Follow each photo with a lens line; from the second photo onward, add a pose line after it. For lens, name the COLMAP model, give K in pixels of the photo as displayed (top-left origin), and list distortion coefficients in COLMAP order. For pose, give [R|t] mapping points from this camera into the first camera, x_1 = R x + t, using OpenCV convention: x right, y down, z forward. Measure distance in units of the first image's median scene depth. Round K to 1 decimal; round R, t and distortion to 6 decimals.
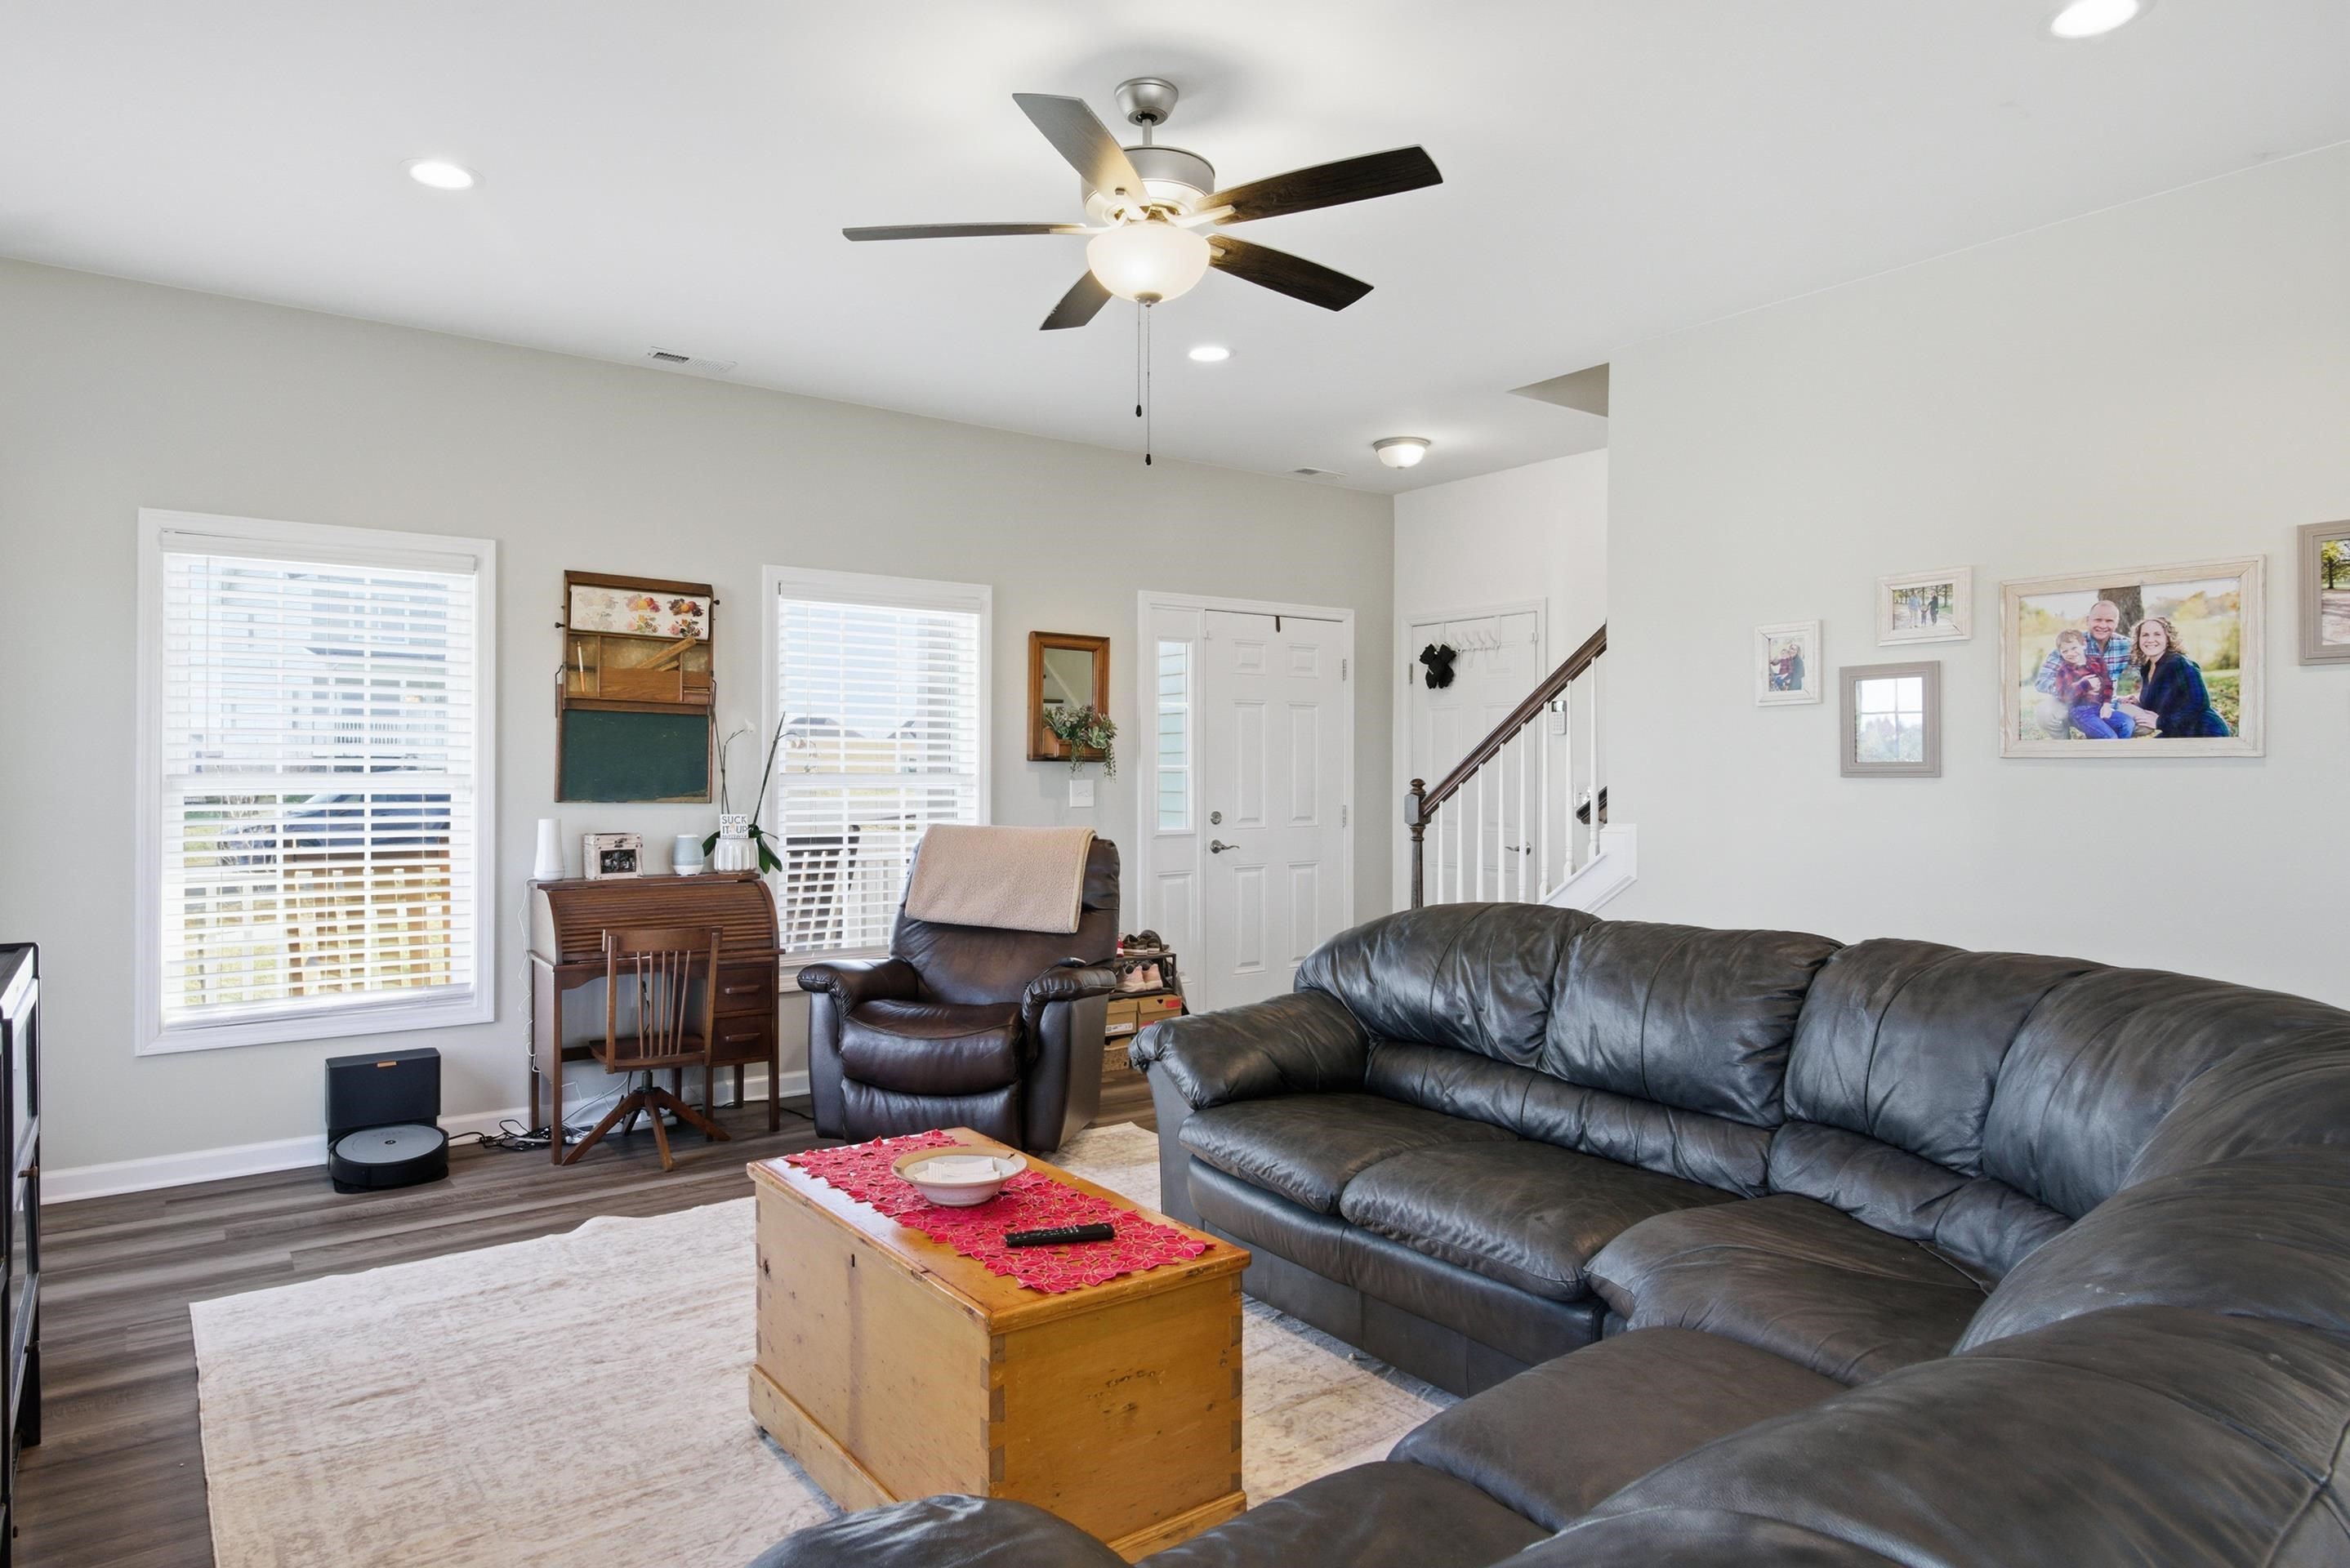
lens RADIAL K [[1360.2, 0, 1175.0], [0, 1360.2, 784.0], [0, 0, 1]] dist [-0.004416, -0.001711]
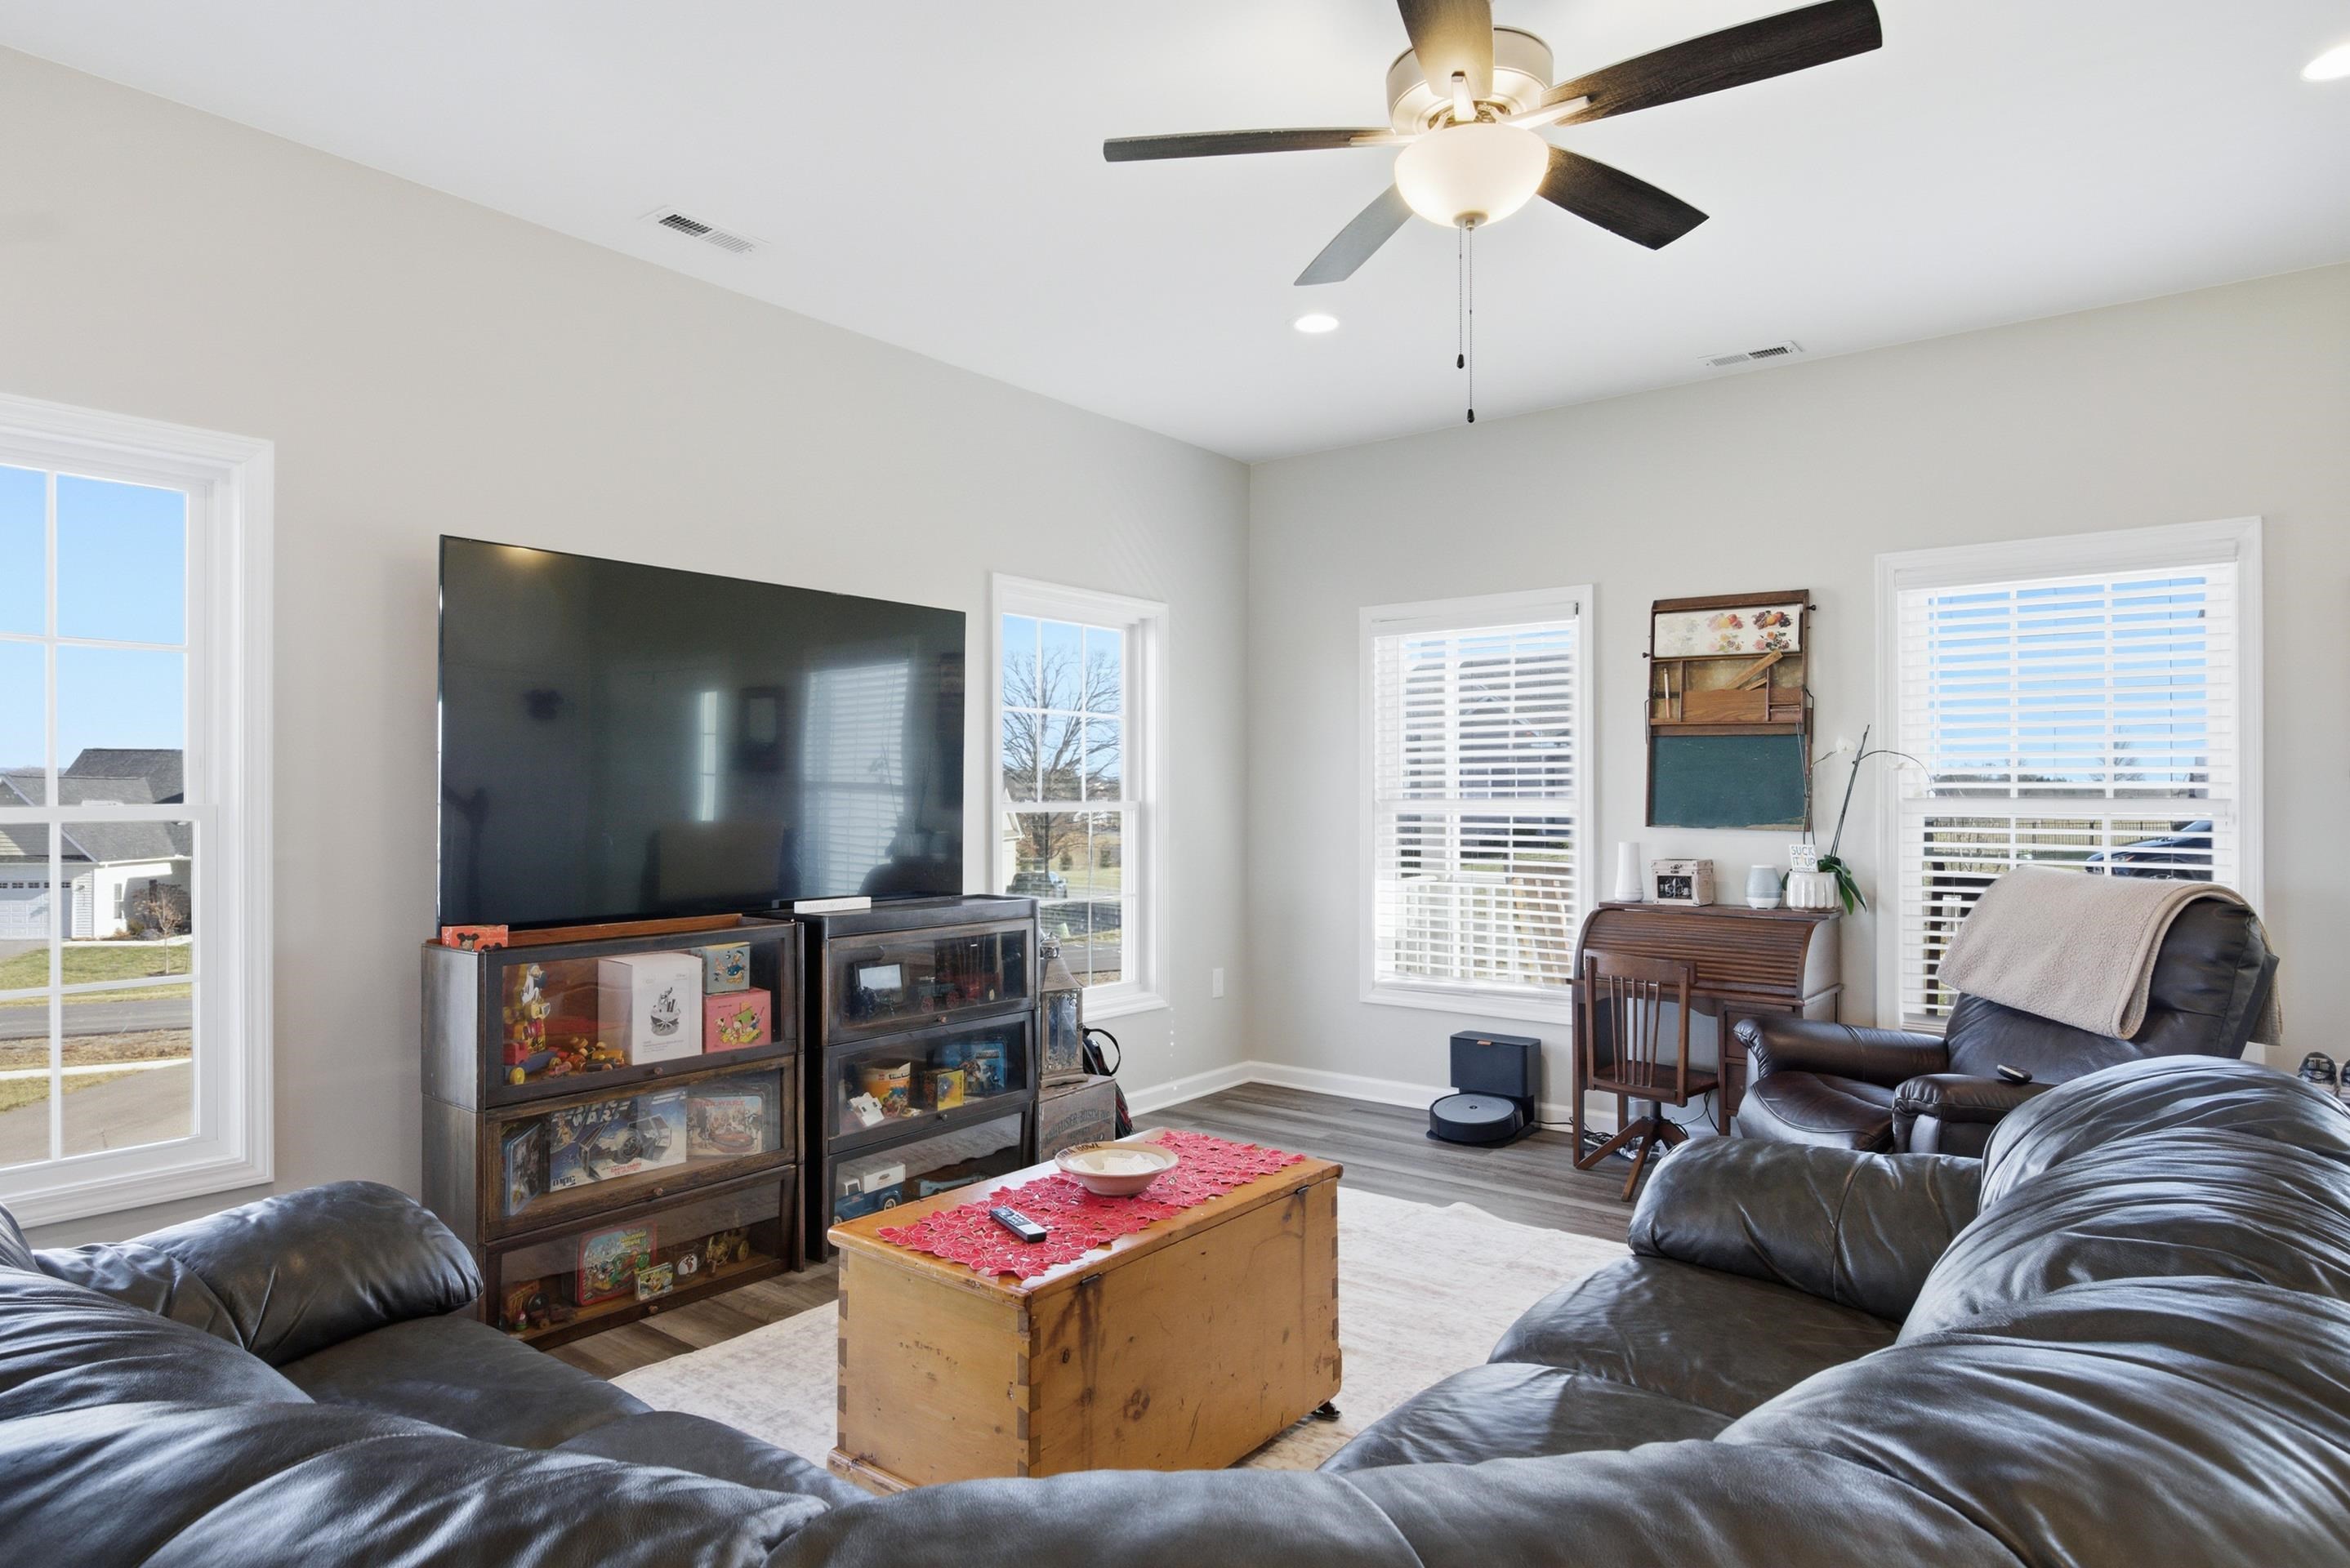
lens RADIAL K [[1365.0, 0, 1155.2], [0, 1365.0, 793.4], [0, 0, 1]] dist [0.001335, -0.002072]
pose [[0.242231, -0.004528, -0.970208, 0.455843], [-0.007489, 0.999951, -0.006537, -0.002089], [0.970190, 0.008850, 0.242185, 0.382104]]
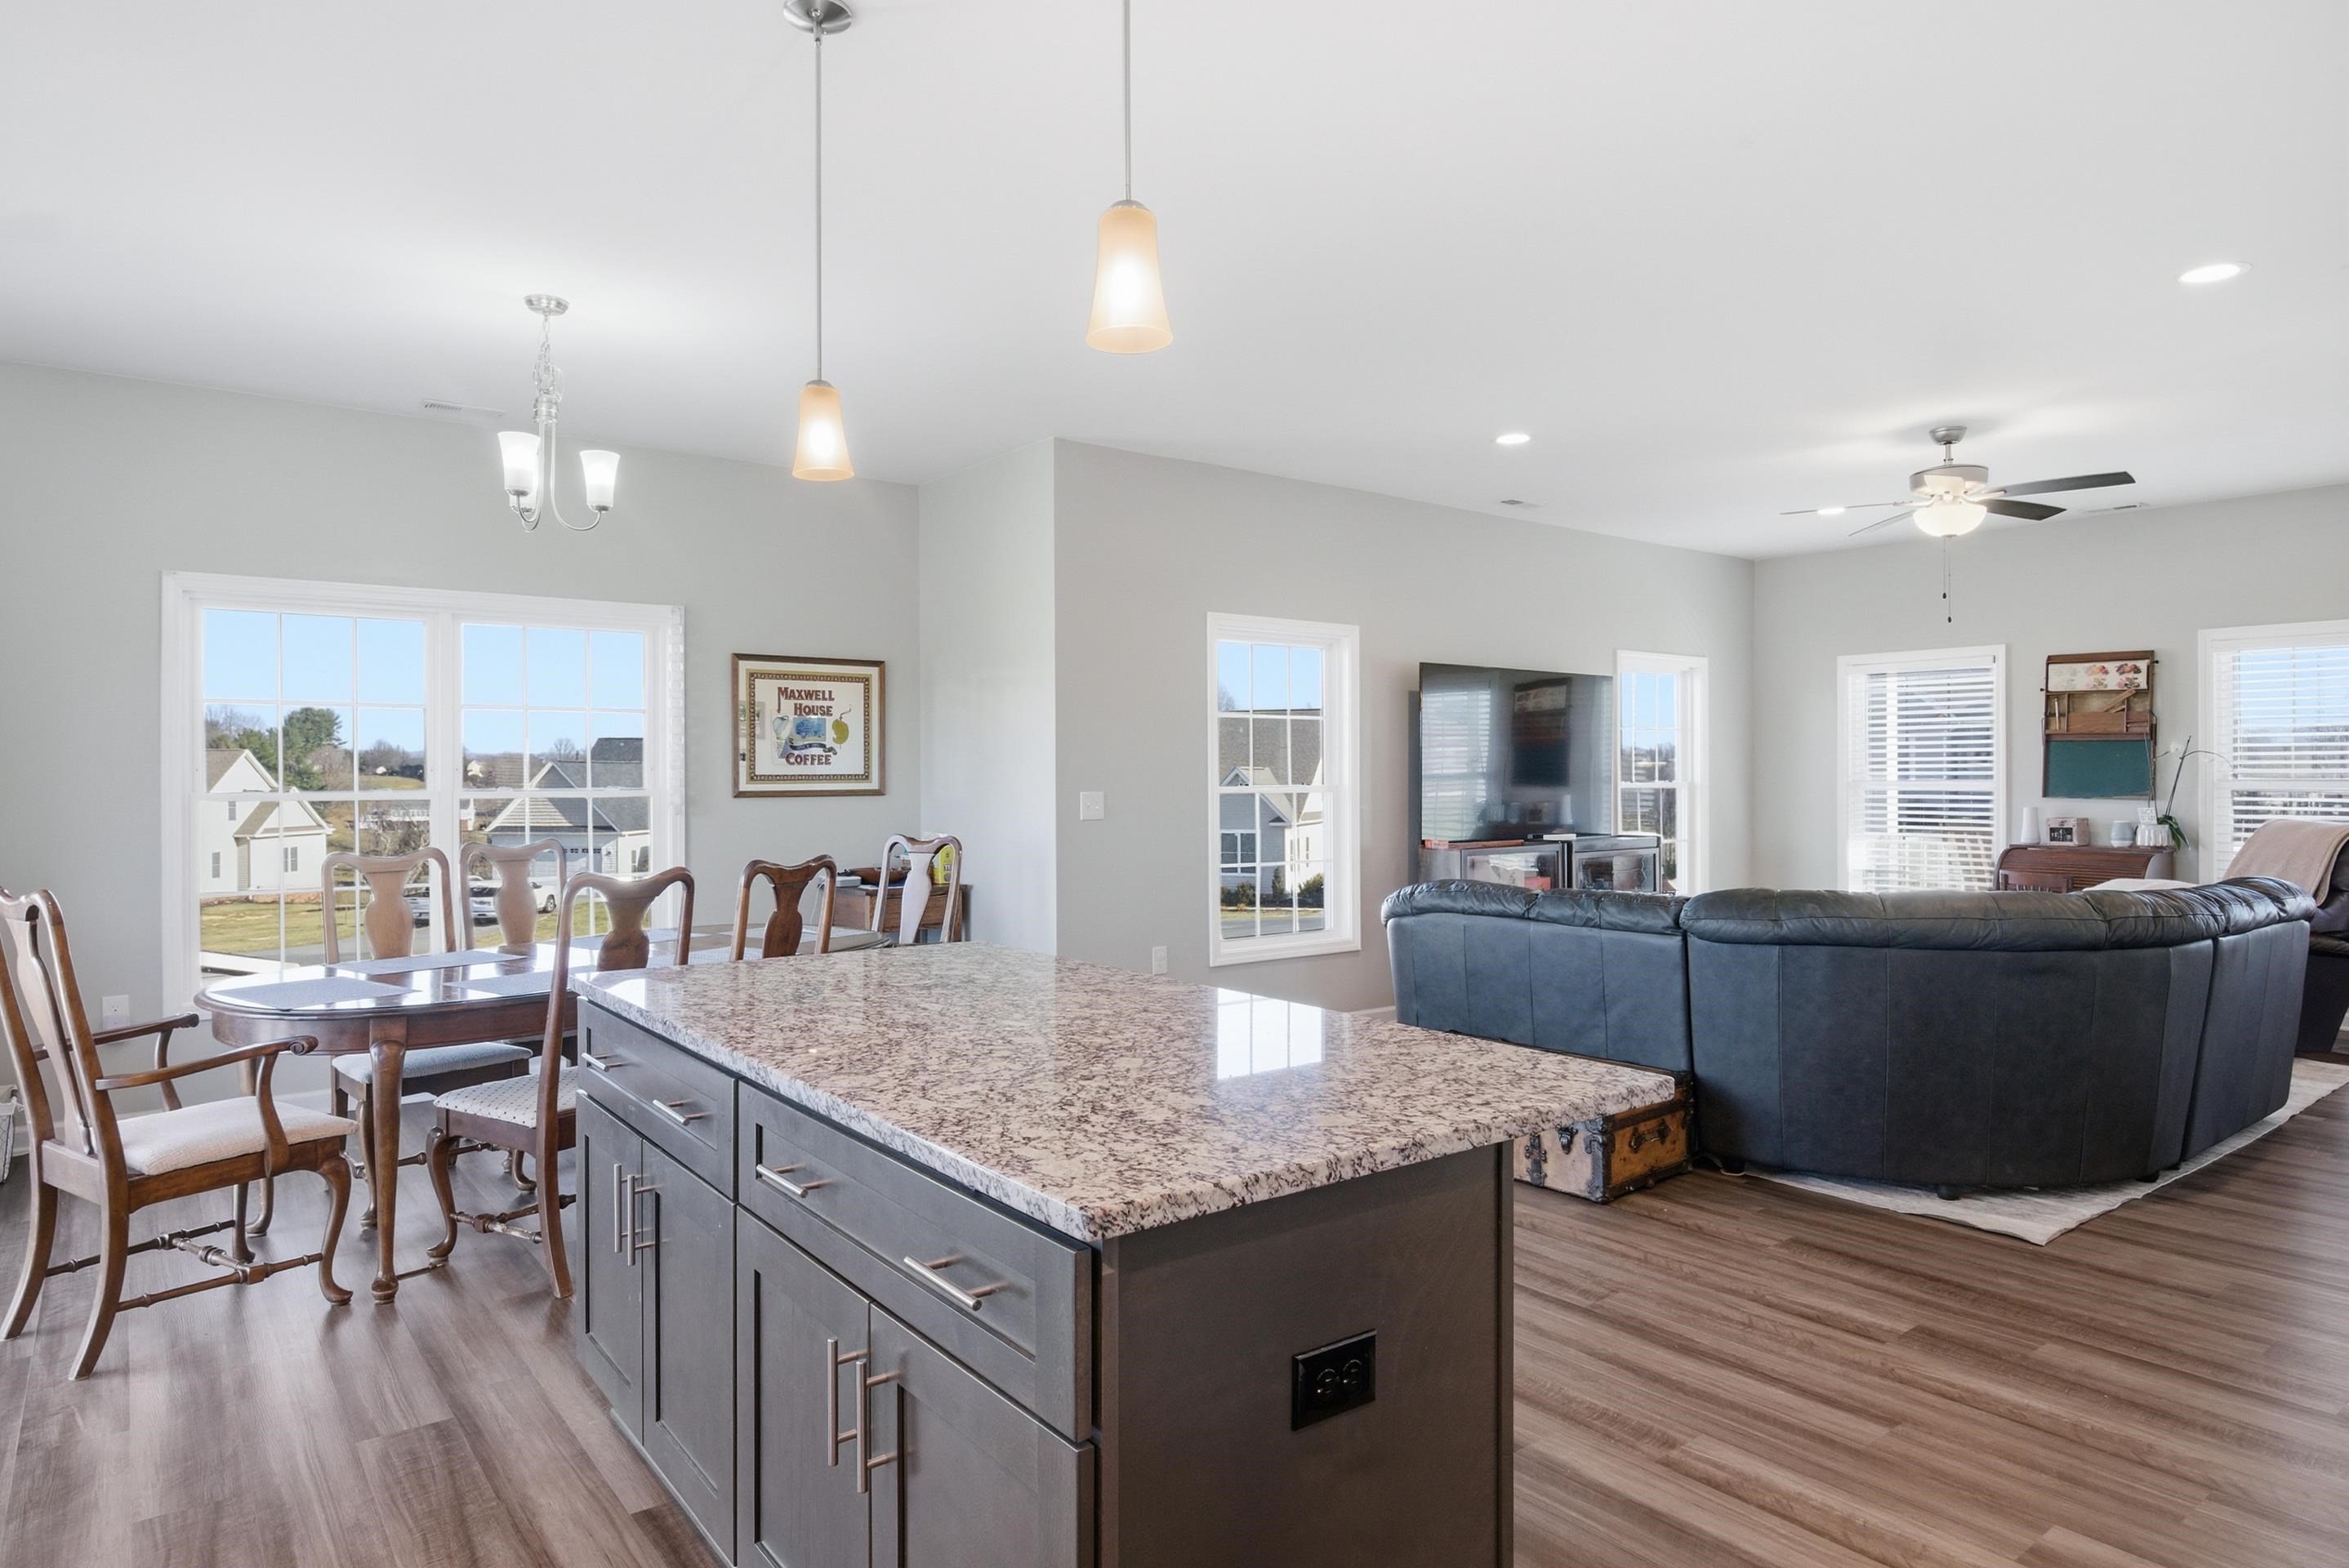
lens RADIAL K [[1359.7, 0, 1174.5], [0, 1359.7, 784.0], [0, 0, 1]] dist [-0.004416, -0.001711]
pose [[0.009034, 0.004423, -0.999949, 1.164819], [-0.004324, 0.999981, 0.004384, -0.005310], [0.999950, 0.004285, 0.009053, -0.065206]]
